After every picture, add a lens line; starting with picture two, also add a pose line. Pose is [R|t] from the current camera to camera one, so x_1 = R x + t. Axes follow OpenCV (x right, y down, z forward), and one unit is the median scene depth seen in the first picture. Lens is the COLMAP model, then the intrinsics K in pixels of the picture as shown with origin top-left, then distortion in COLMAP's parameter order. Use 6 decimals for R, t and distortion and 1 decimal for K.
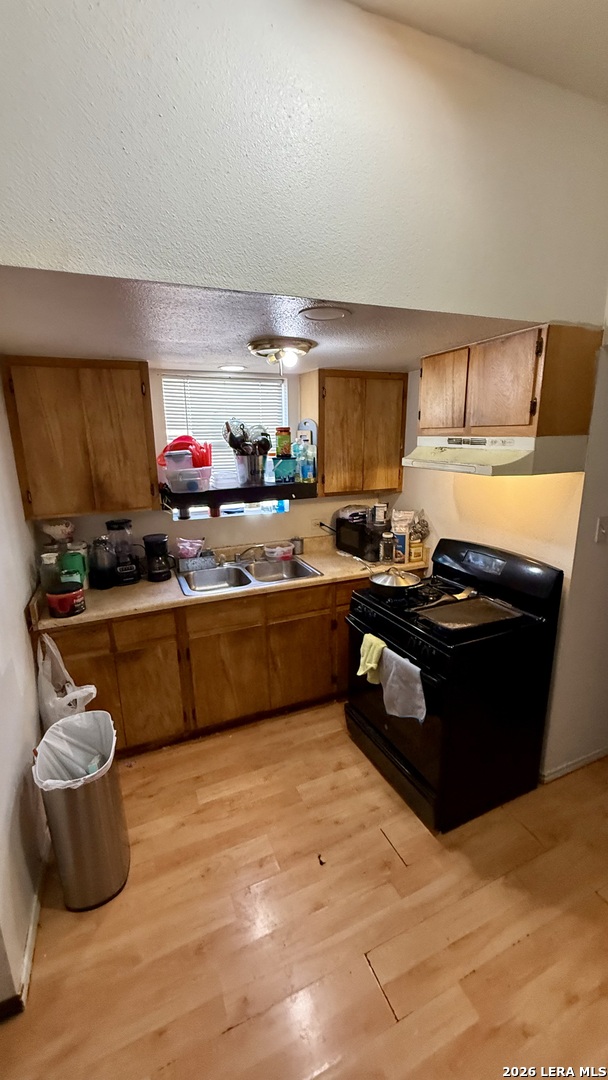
lens RADIAL K [[431.6, 0, 303.6], [0, 431.6, 537.4], [0, 0, 1]] dist [-0.001808, -0.000120]
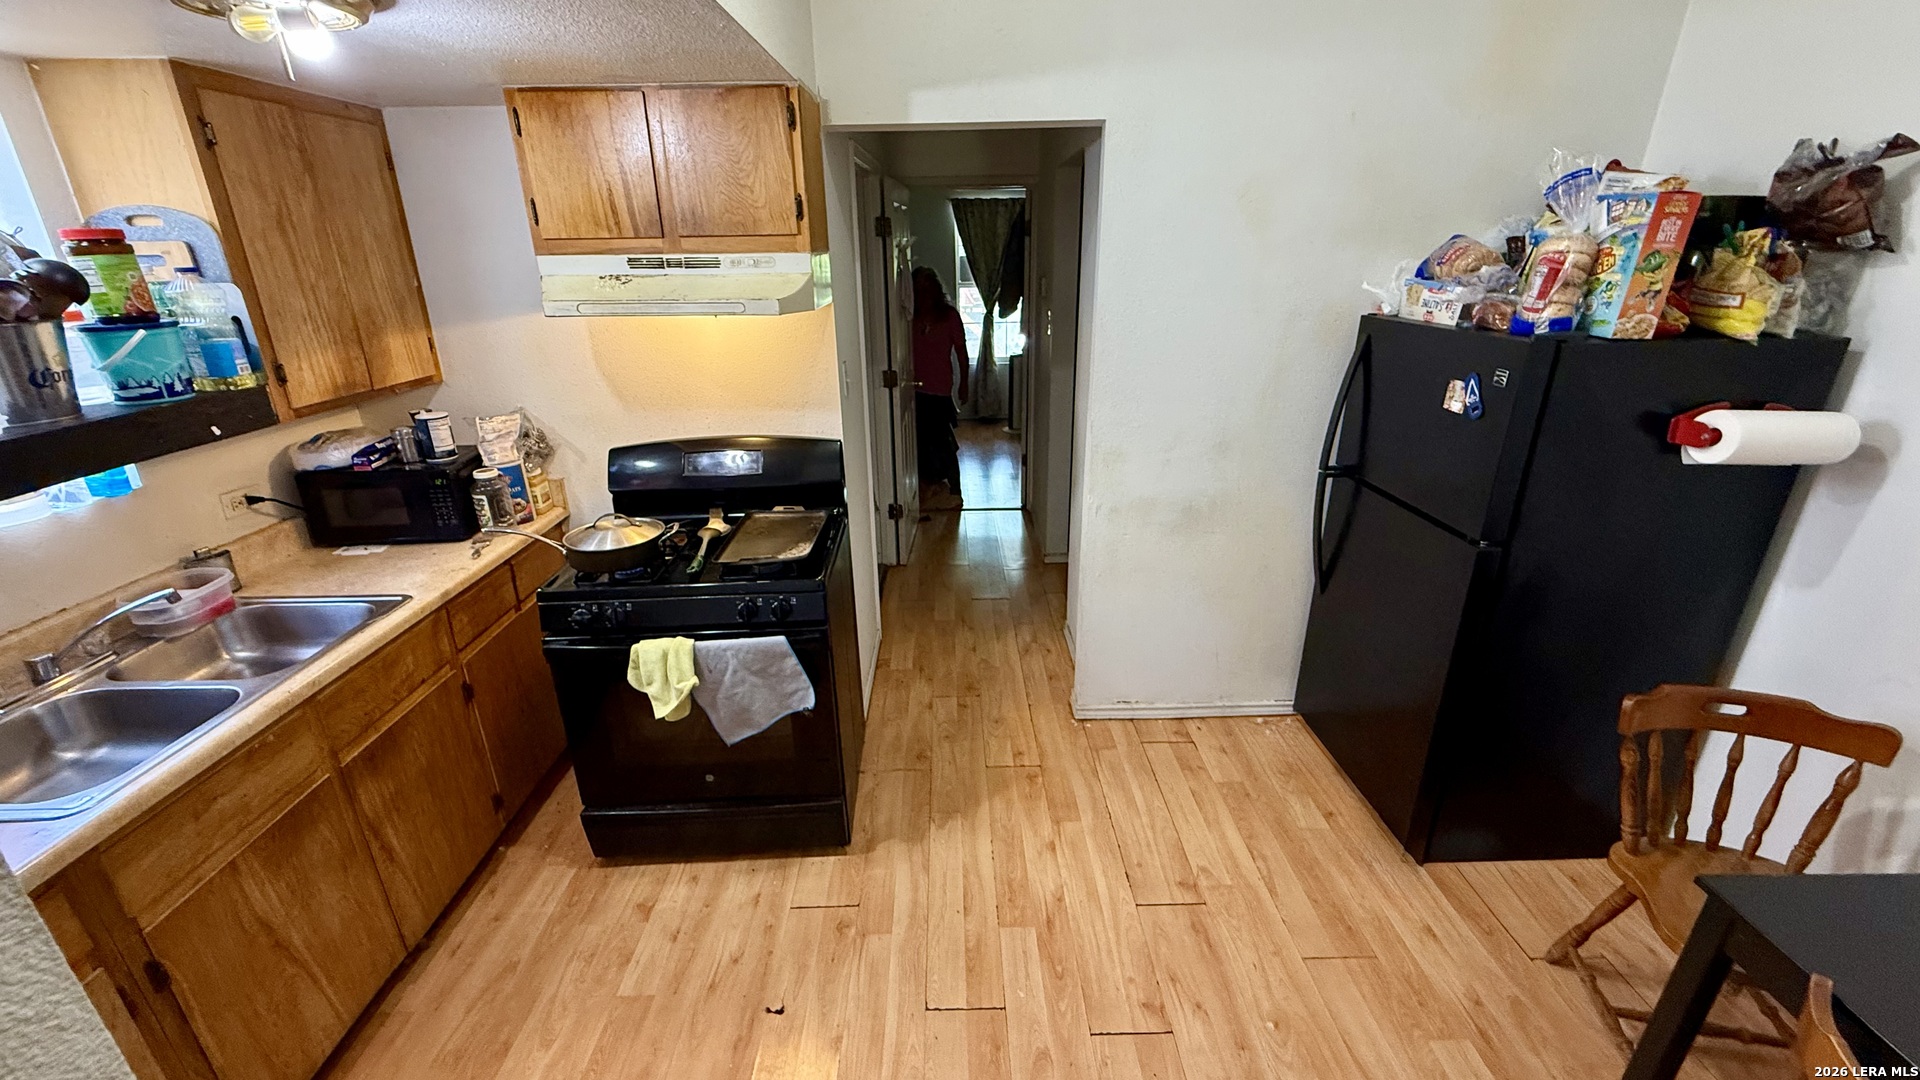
lens RADIAL K [[763.0, 0, 961.3], [0, 763.0, 537.0], [0, 0, 1]] dist [-0.000501, -0.000047]
pose [[0.386327, -0.320345, 0.864945, -0.422716], [0.221885, 0.942490, 0.249959, -0.039352], [-0.895275, 0.095352, 0.435189, 0.210416]]
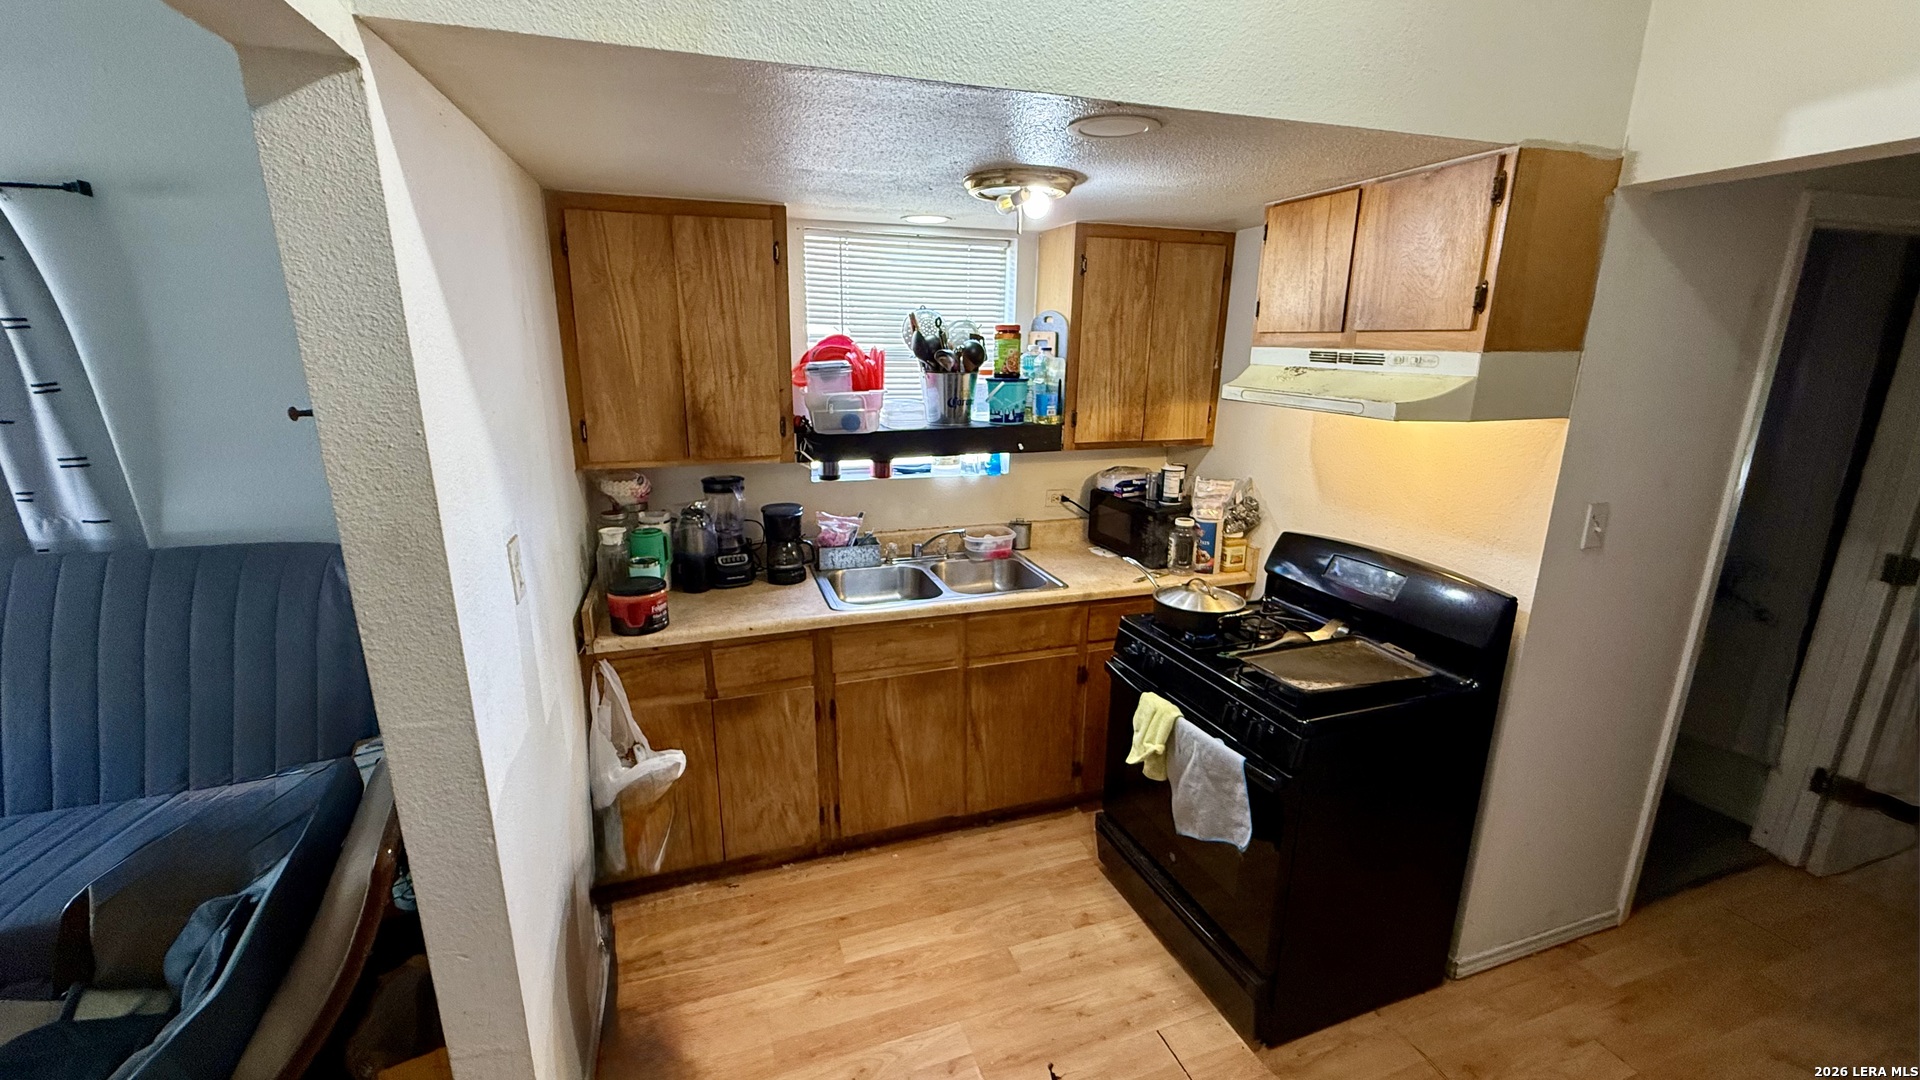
lens RADIAL K [[767.3, 0, 952.7], [0, 767.3, 537.6], [0, 0, 1]] dist [-0.001808, -0.000120]
pose [[0.996449, 0.043563, -0.072047, -0.040777], [-0.042229, 0.998909, 0.019947, 0.009410], [0.072837, -0.016833, 0.997202, -0.022949]]
